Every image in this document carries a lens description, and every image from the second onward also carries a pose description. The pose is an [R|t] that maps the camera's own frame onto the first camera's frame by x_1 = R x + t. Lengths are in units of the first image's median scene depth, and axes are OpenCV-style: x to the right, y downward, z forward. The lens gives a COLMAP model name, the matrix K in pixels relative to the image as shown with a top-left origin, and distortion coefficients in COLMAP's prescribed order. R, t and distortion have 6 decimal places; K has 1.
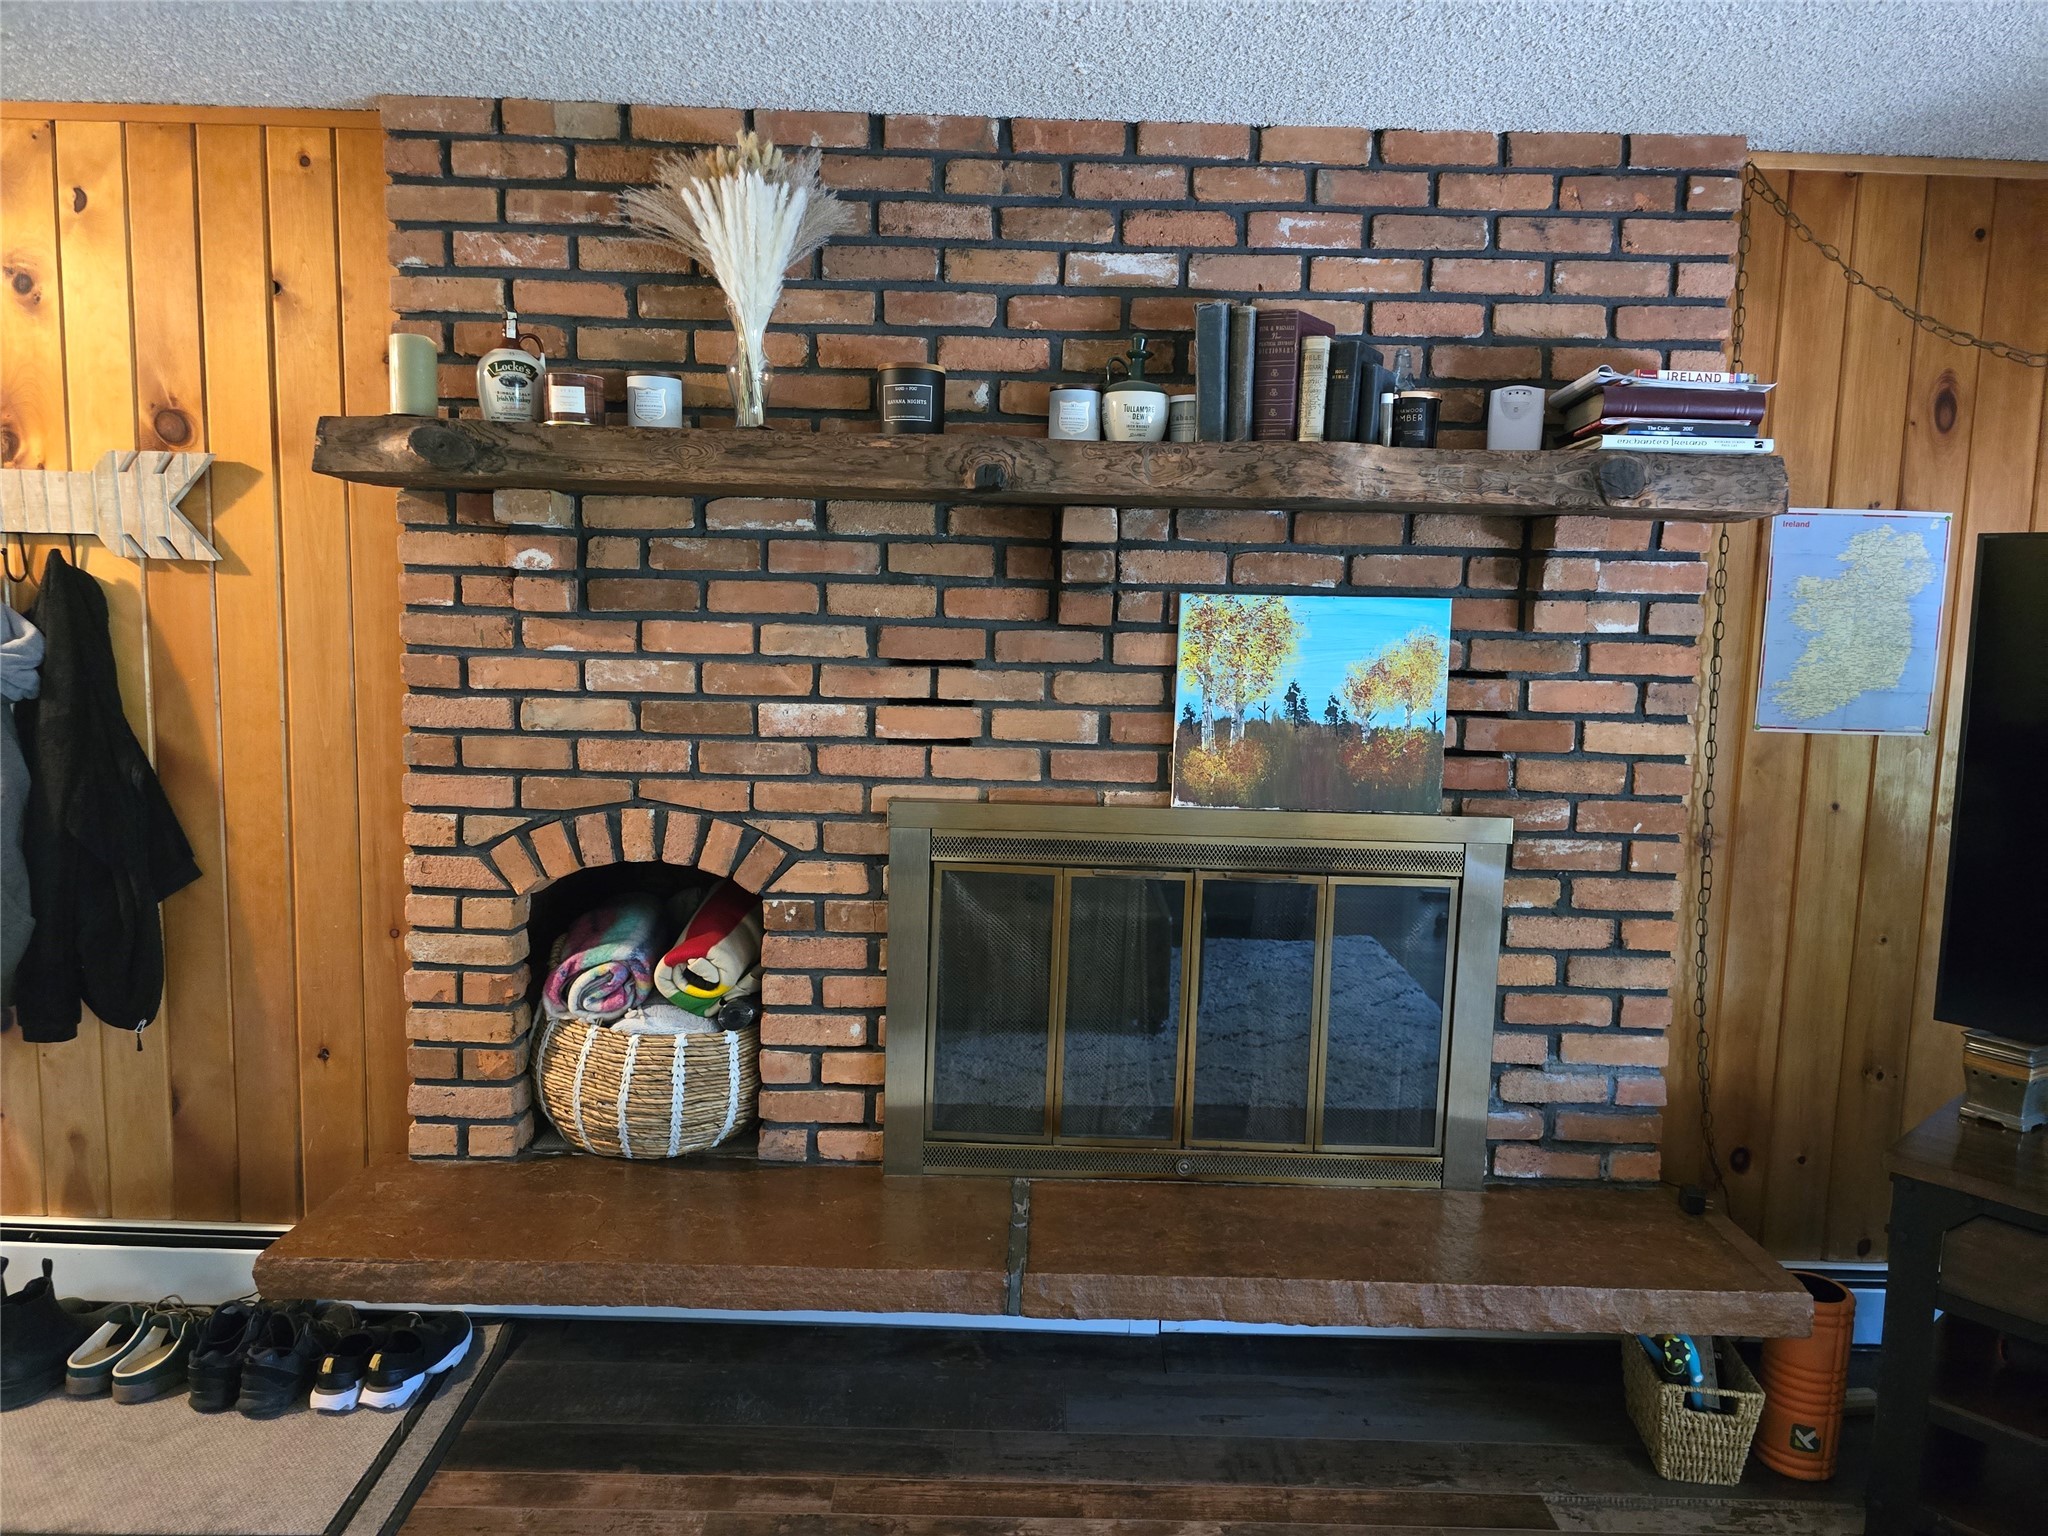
lens RADIAL K [[1364.9, 0, 1011.7], [0, 1364.9, 762.4], [0, 0, 1]] dist [0.073351, -0.077090]
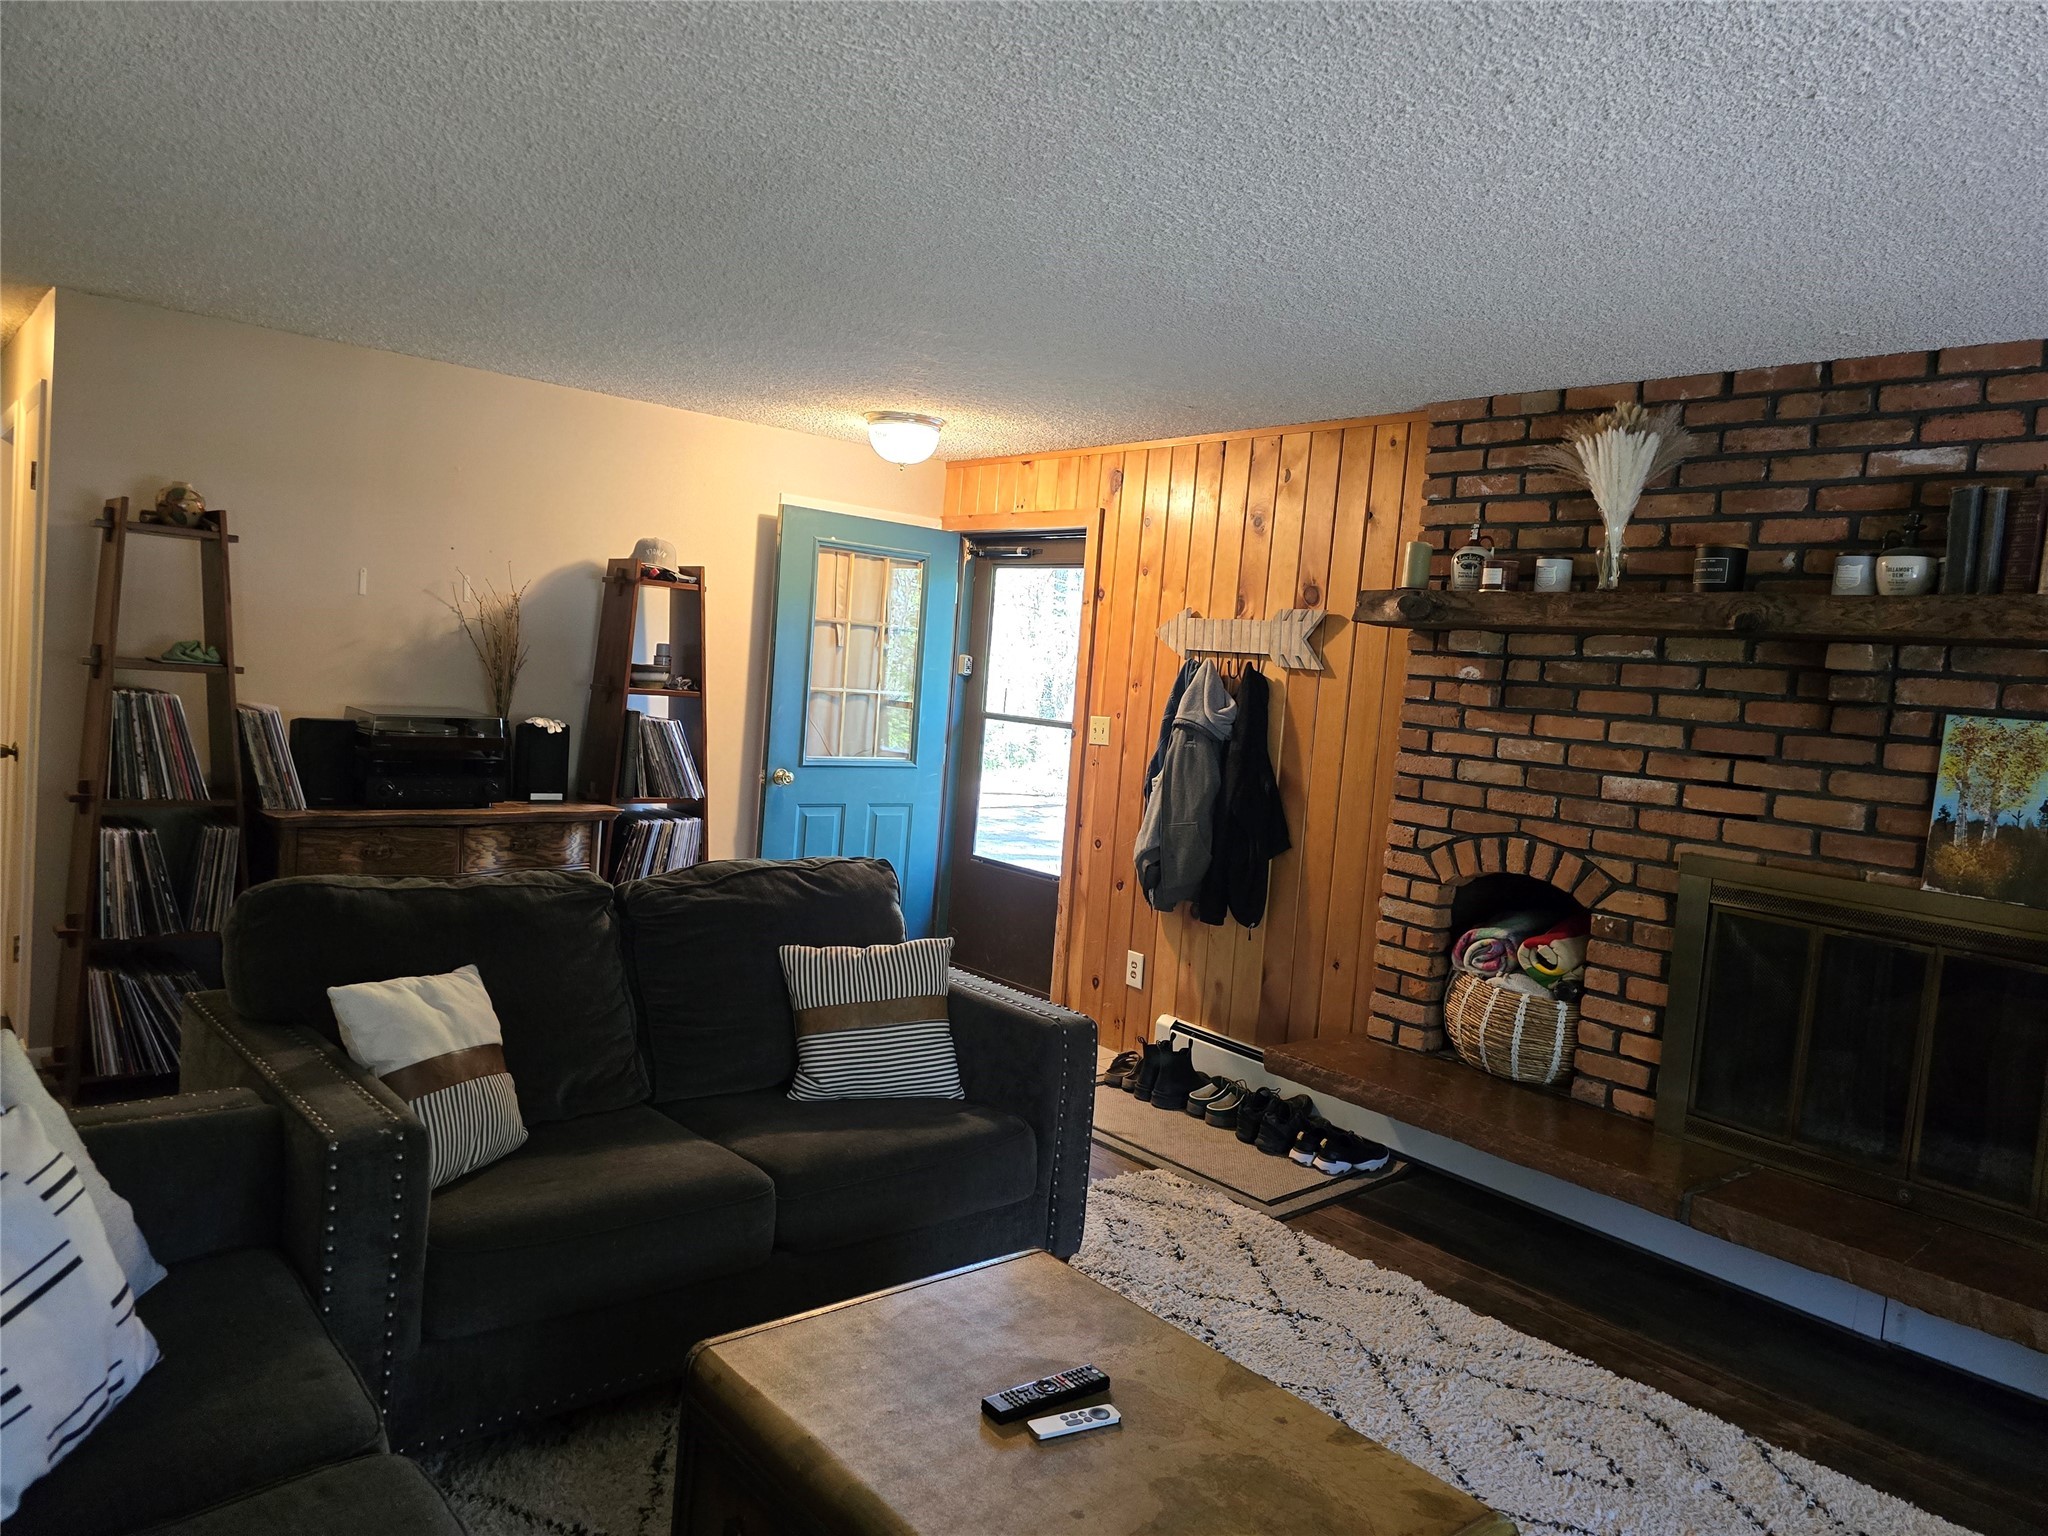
lens RADIAL K [[1364.9, 0, 1011.7], [0, 1364.9, 762.4], [0, 0, 1]] dist [0.073351, -0.077090]
pose [[0.634309, 0.080329, -0.768895, 0.543354], [-0.151125, 0.988282, -0.021423, 0.069571], [0.758165, 0.129788, 0.639016, -0.408548]]
